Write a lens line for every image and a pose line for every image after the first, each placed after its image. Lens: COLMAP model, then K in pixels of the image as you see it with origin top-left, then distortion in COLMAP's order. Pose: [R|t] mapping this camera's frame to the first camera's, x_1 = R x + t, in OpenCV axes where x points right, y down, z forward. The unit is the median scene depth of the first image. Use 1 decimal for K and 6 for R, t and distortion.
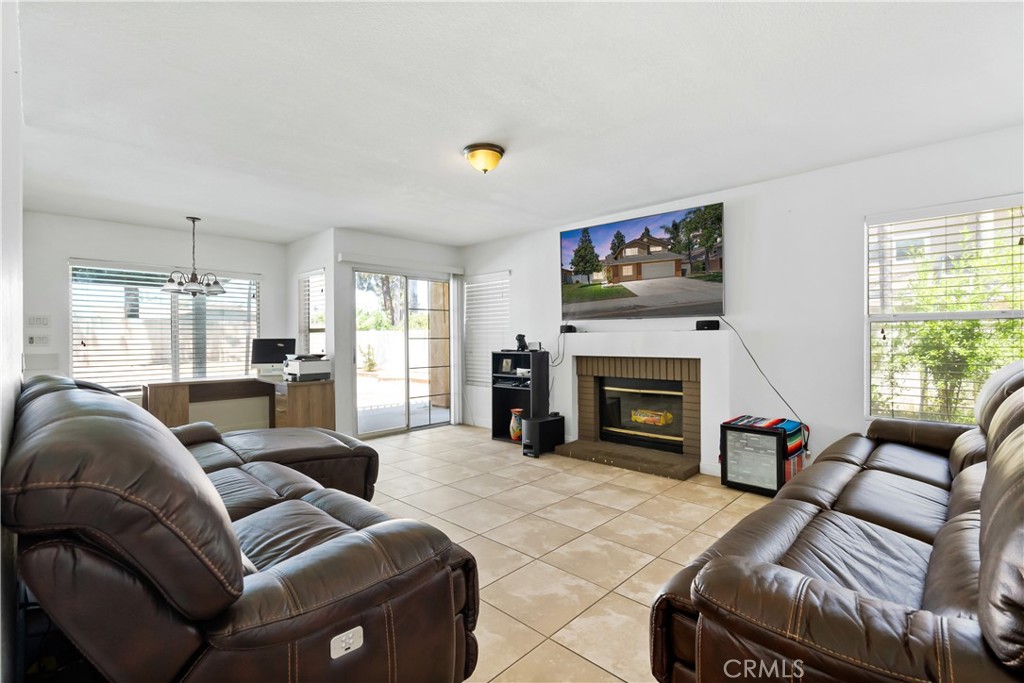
lens RADIAL K [[474.7, 0, 510.3], [0, 474.7, 337.6], [0, 0, 1]] dist [-0.004921, 0.000606]
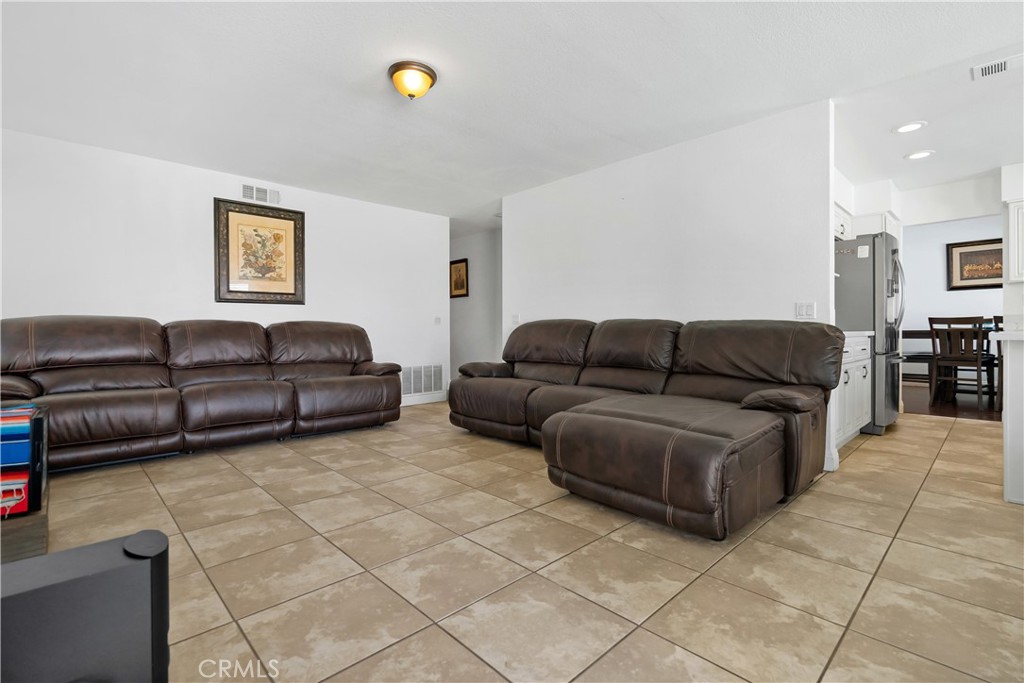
lens RADIAL K [[470.3, 0, 509.3], [0, 470.3, 332.6], [0, 0, 1]] dist [-0.003204, 0.000293]
pose [[-0.999228, 0.011050, 0.037703, -0.216392], [0.011216, 0.999928, 0.004197, 0.065977], [-0.037654, 0.004617, -0.999280, 1.540210]]
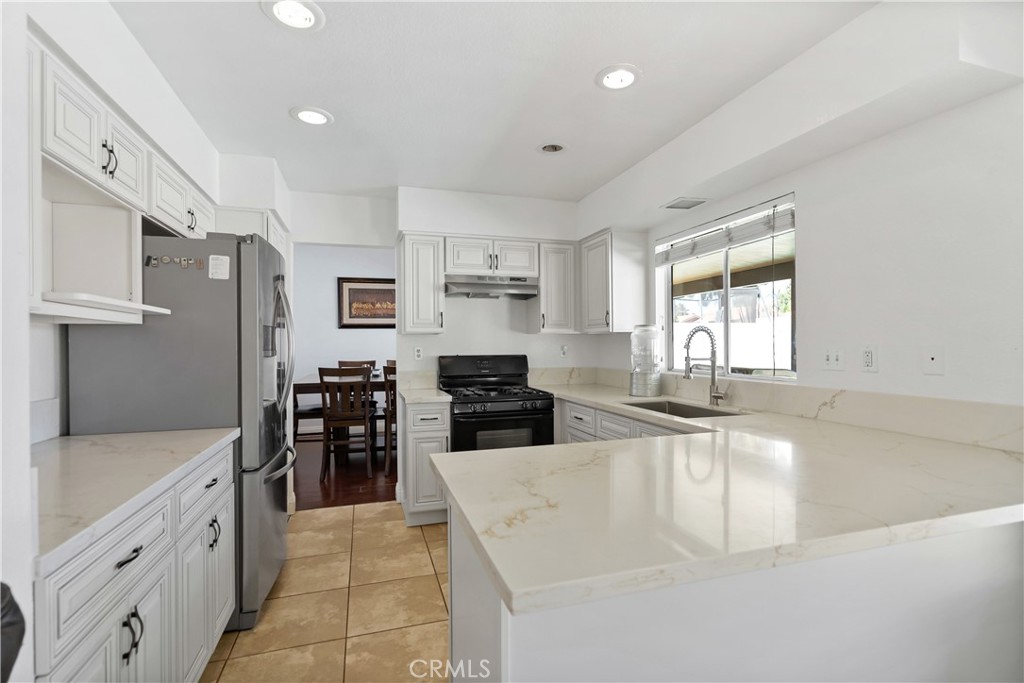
lens RADIAL K [[481.8, 0, 512.0], [0, 481.8, 341.5], [0, 0, 1]] dist [-0.003235, -0.000050]
pose [[-0.478687, 0.002800, -0.877981, -0.666705], [0.010521, 0.999941, -0.002547, -0.016763], [0.877922, -0.010456, -0.478689, 0.985976]]
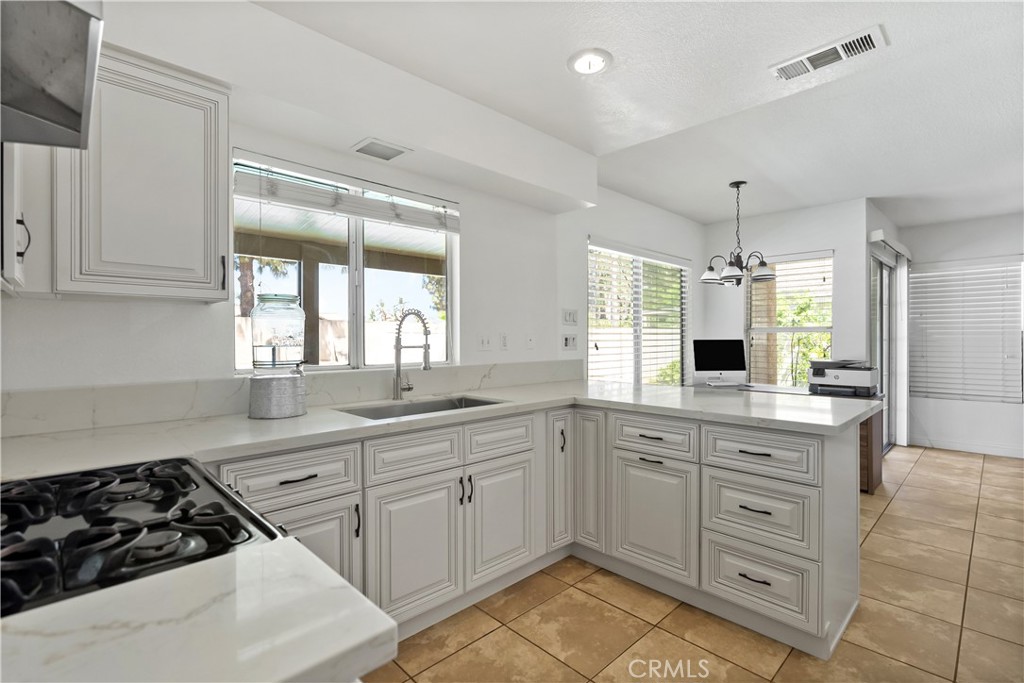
lens RADIAL K [[474.7, 0, 510.3], [0, 474.7, 337.6], [0, 0, 1]] dist [-0.004921, 0.000606]
pose [[0.999594, 0.002702, -0.028354, -1.284965], [-0.002654, 0.999995, 0.001711, -0.002658], [0.028358, -0.001635, 0.999596, 0.281564]]
